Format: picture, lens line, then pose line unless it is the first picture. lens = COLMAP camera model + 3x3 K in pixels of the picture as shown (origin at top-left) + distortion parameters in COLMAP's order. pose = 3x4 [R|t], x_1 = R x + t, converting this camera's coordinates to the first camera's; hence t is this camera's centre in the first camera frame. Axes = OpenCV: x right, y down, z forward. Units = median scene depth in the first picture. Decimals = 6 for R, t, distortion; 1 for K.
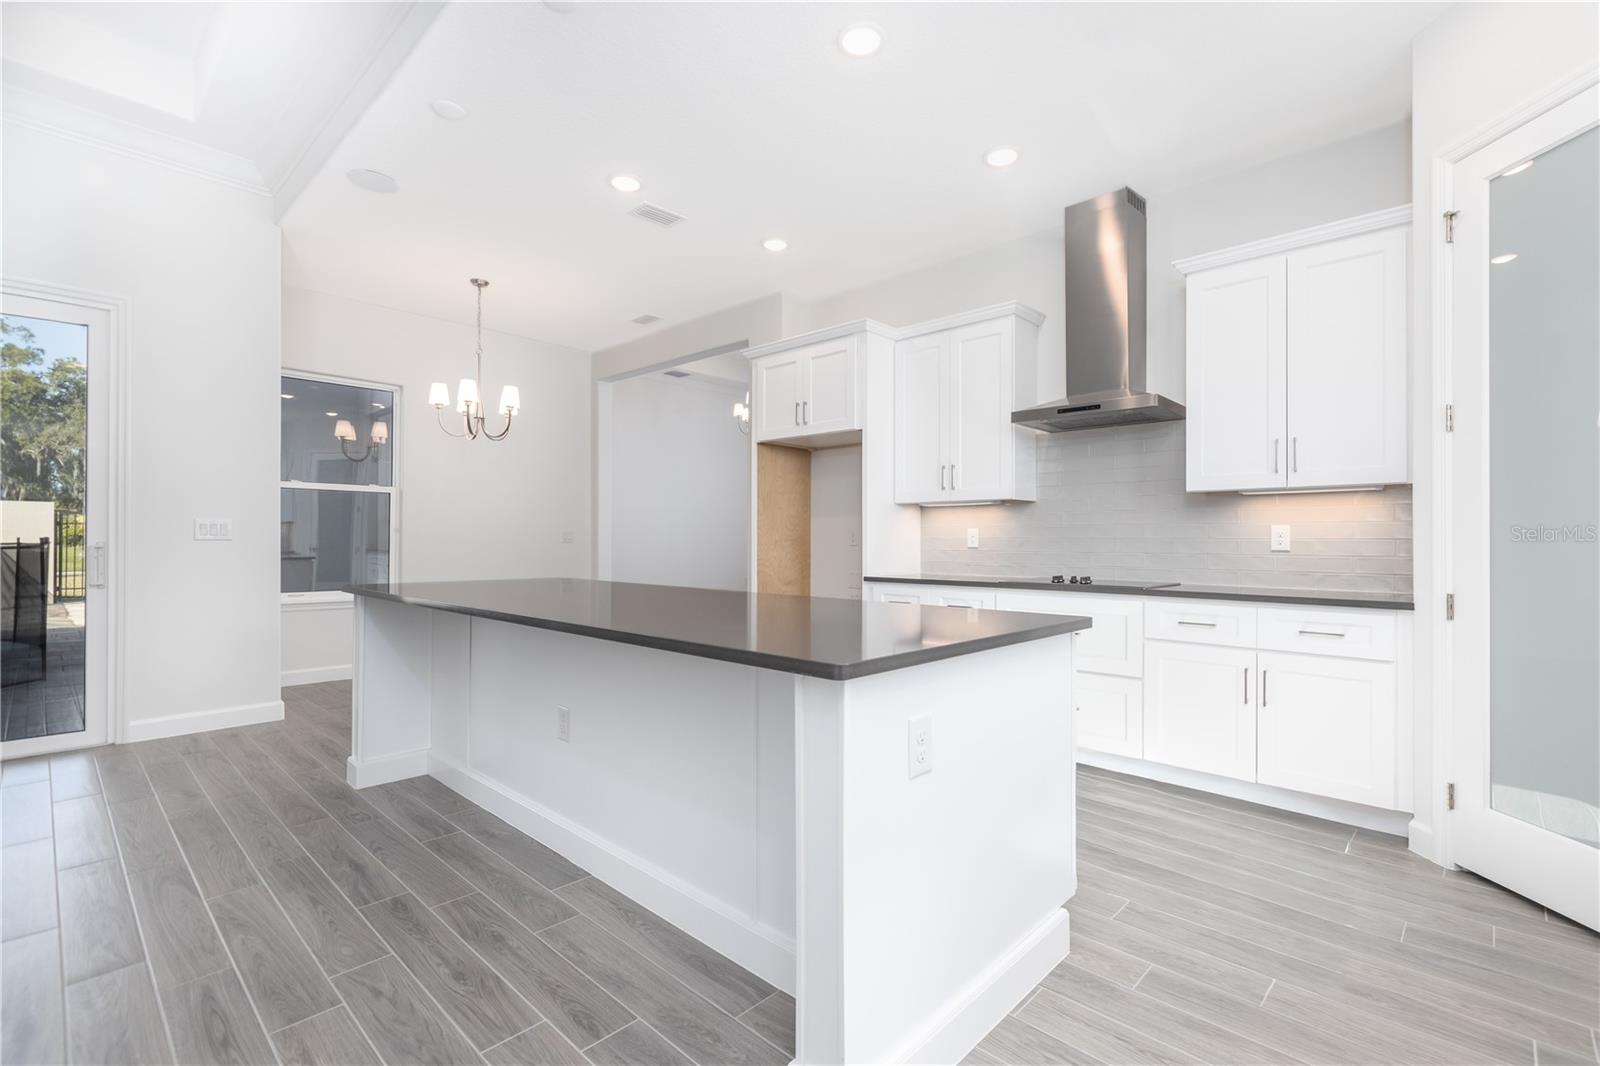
lens RADIAL K [[735.8, 0, 796.5], [0, 735.8, 539.7], [0, 0, 1]] dist [0.002208, 0.000497]
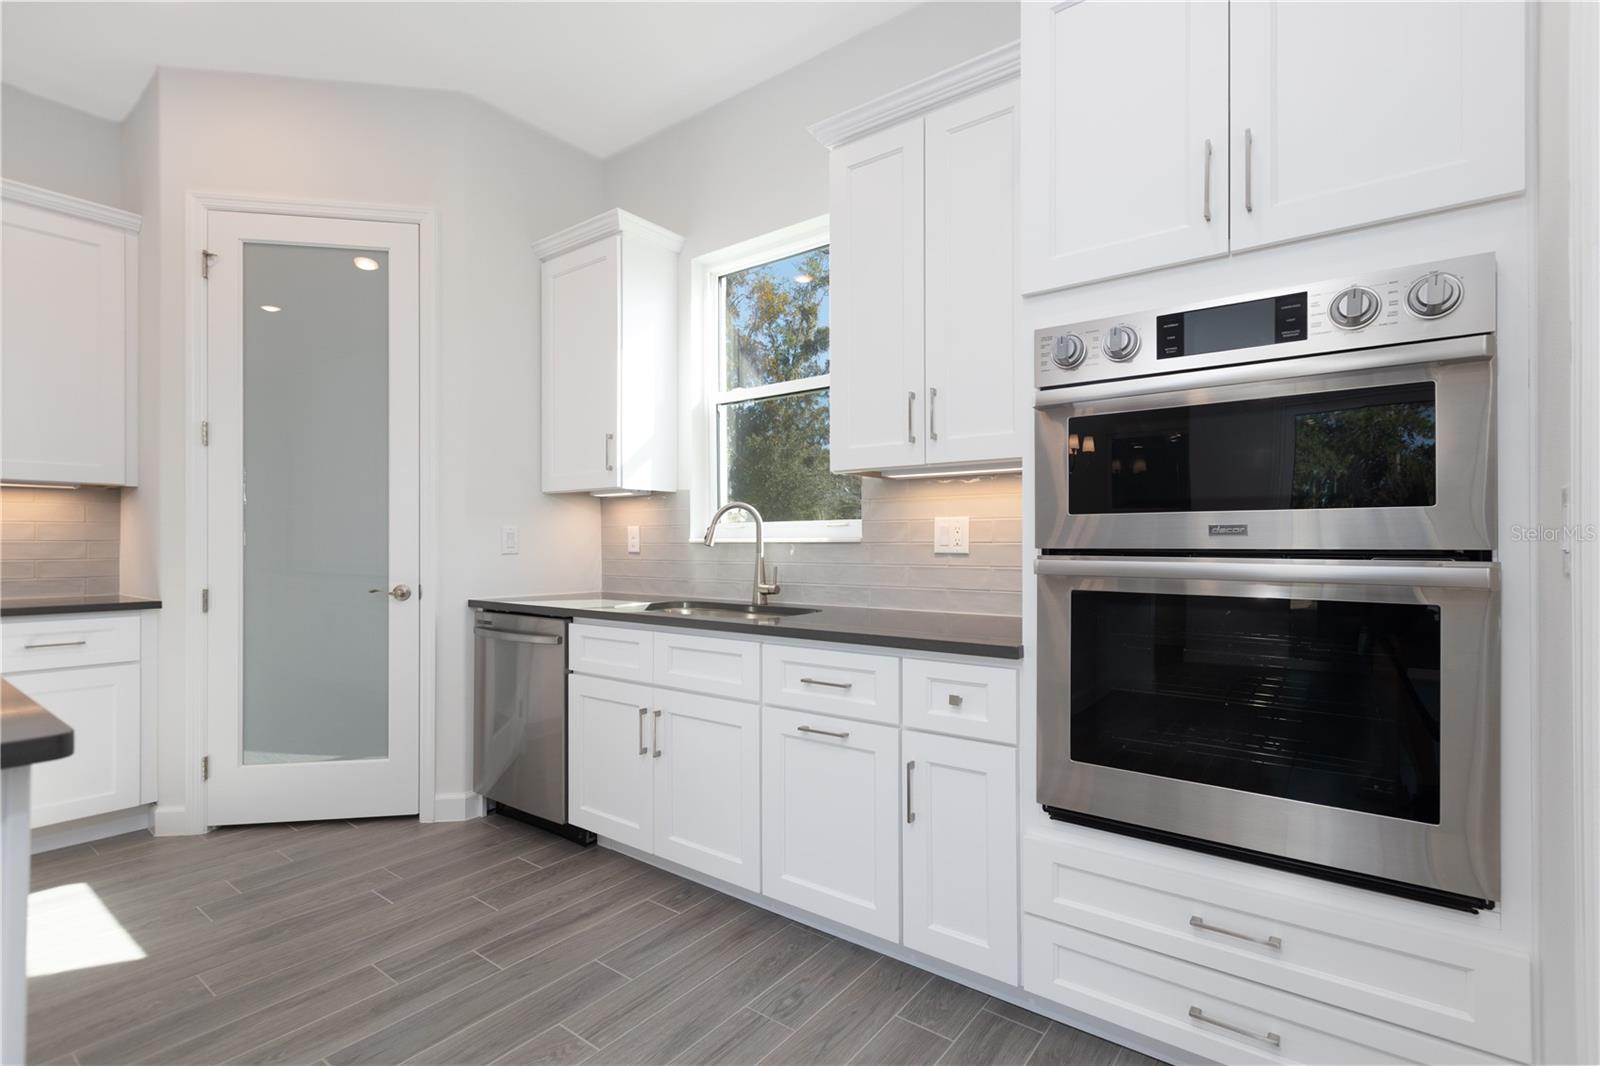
lens RADIAL K [[735.8, 0, 803.4], [0, 735.8, 543.1], [0, 0, 1]] dist [0.002208, 0.000497]
pose [[-0.108914, 0.000599, 0.994051, -0.313155], [0.000195, 1.000000, -0.000581, 0.003533], [-0.994051, 0.000130, -0.108914, 0.198621]]
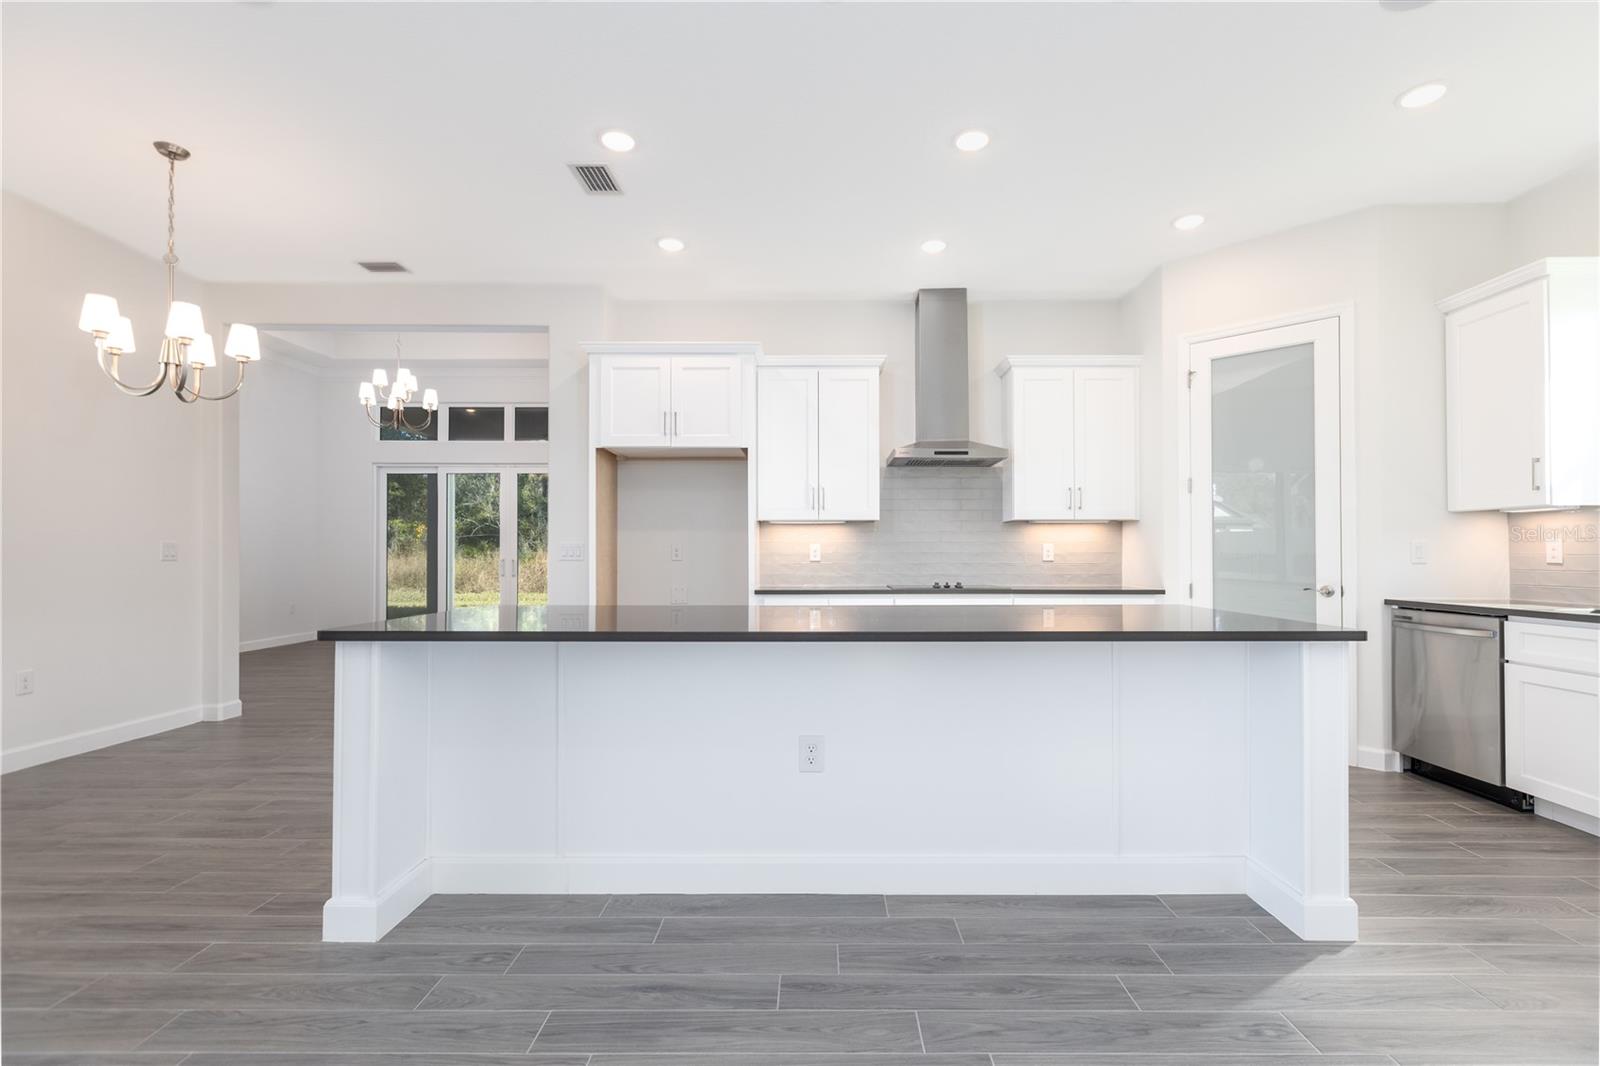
lens RADIAL K [[735.8, 0, 826.0], [0, 735.8, 547.6], [0, 0, 1]] dist [0.002208, 0.000497]
pose [[0.719330, 0.003666, 0.694658, -0.922749], [0.002631, 0.999965, -0.008002, -0.002235], [-0.694663, 0.007583, 0.719295, 0.306480]]
